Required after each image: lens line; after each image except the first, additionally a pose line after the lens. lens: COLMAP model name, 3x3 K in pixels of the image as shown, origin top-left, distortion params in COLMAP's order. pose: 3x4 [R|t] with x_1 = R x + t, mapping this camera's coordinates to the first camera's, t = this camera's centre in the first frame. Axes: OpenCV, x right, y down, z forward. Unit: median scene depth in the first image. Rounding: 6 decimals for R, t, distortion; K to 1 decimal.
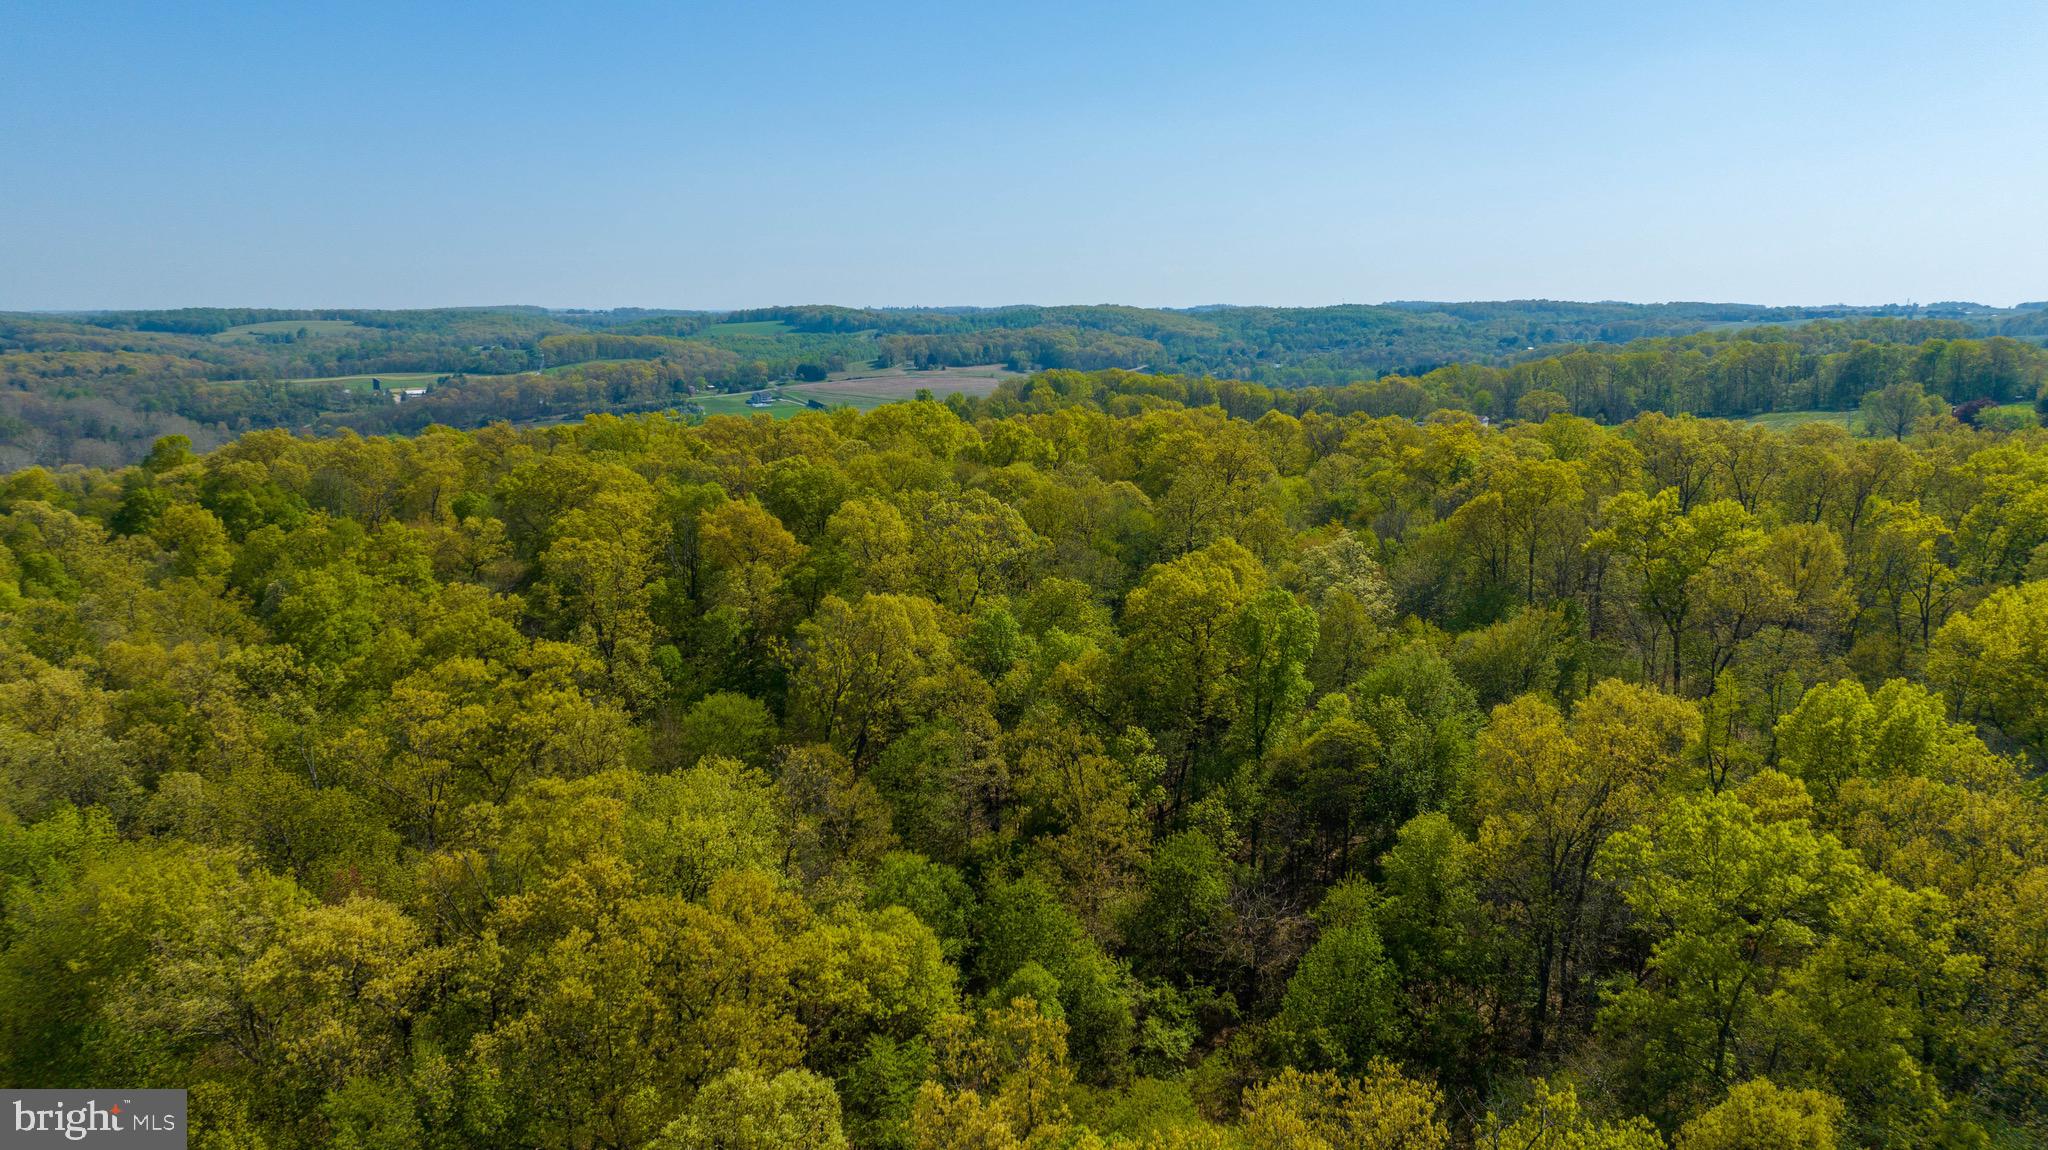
lens RADIAL K [[1432.9, 0, 1031.9], [0, 1432.9, 574.9], [0, 0, 1]] dist [-0.033578, 0.032150]
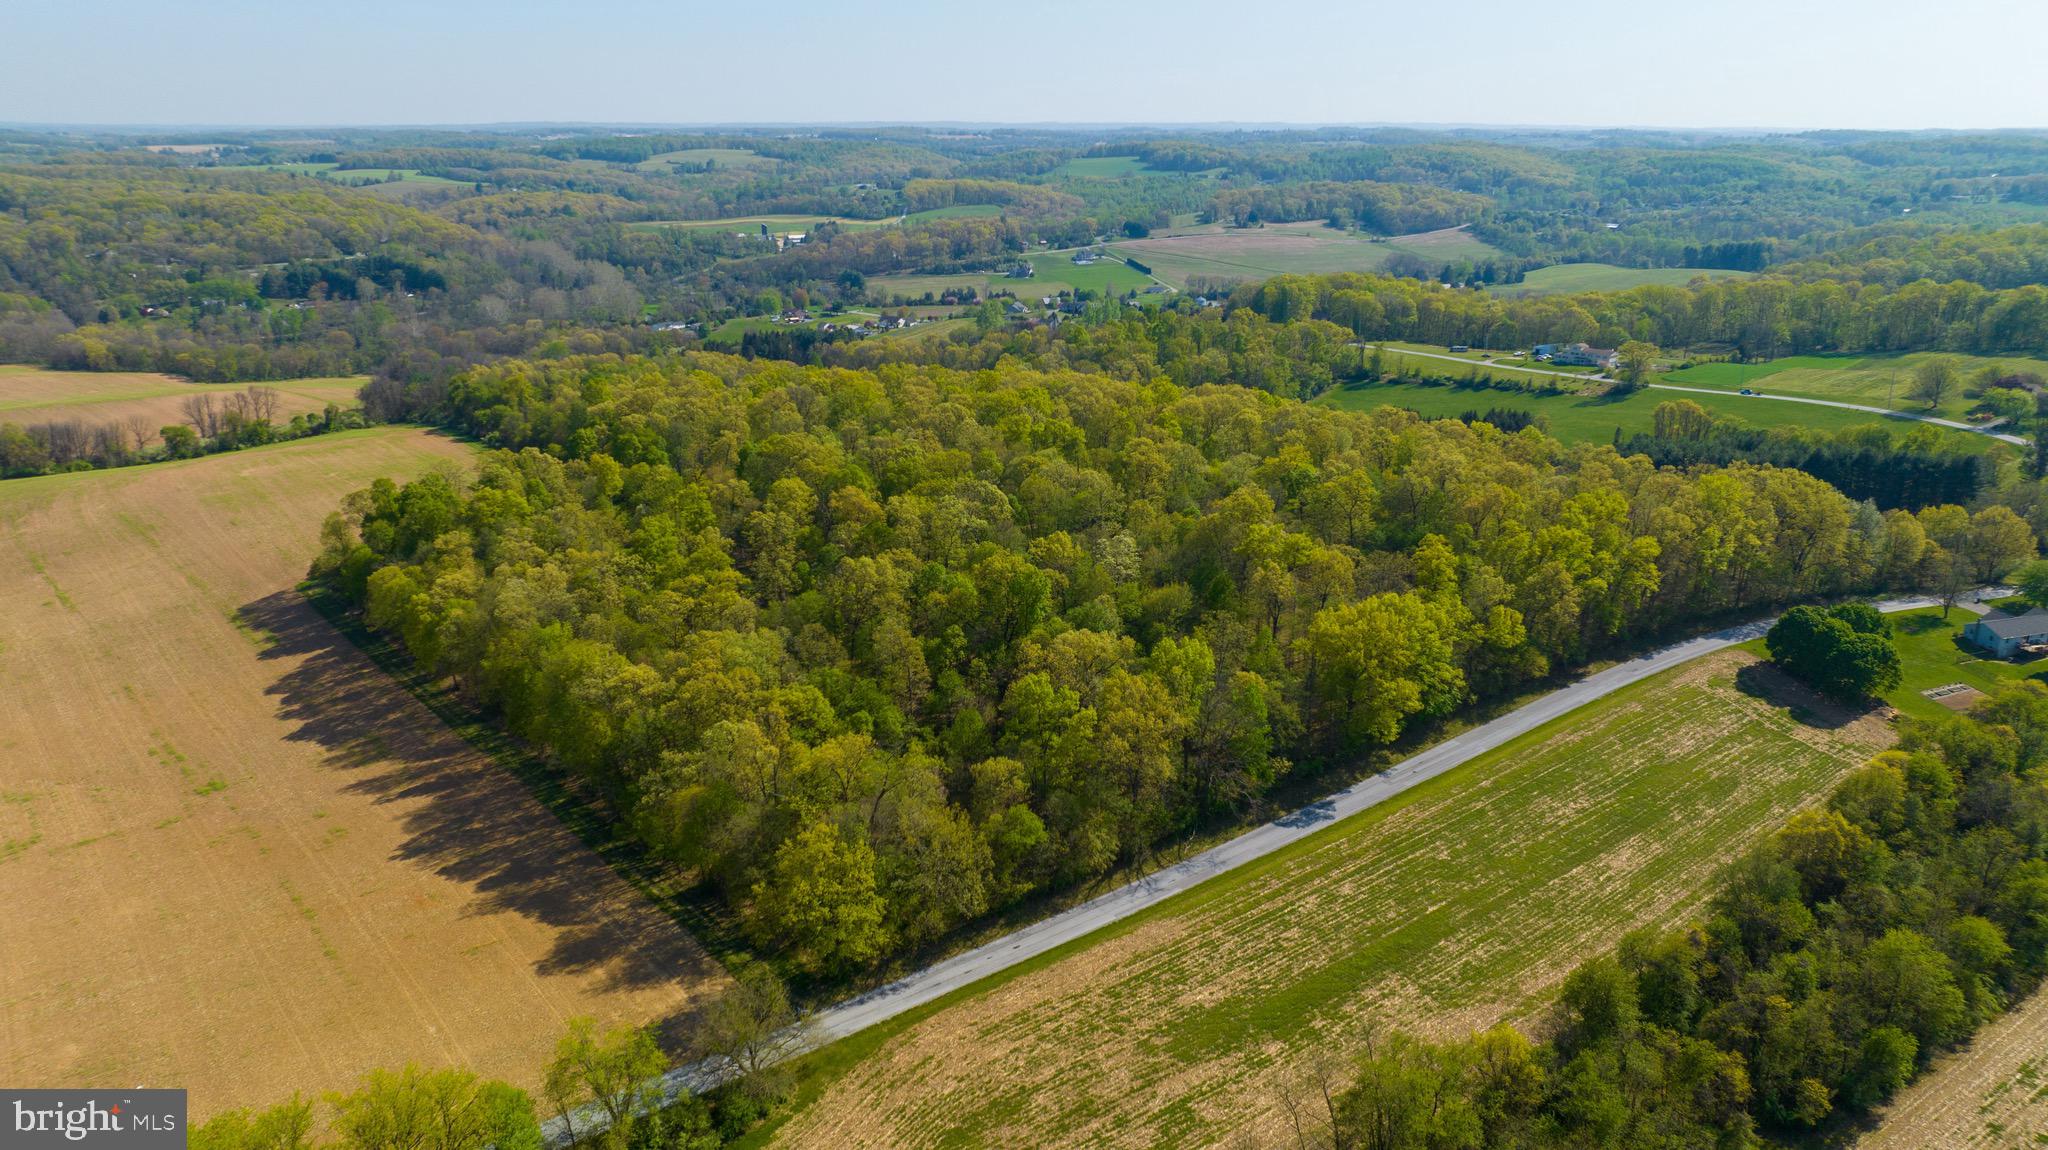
lens RADIAL K [[1432.9, 0, 1033.4], [0, 1432.9, 575.1], [0, 0, 1]] dist [-0.033578, 0.032150]
pose [[0.966482, 0.081578, -0.243428, 0.060876], [-0.050307, 0.989969, 0.132025, -0.023438], [0.251756, -0.115354, 0.960891, -0.097890]]
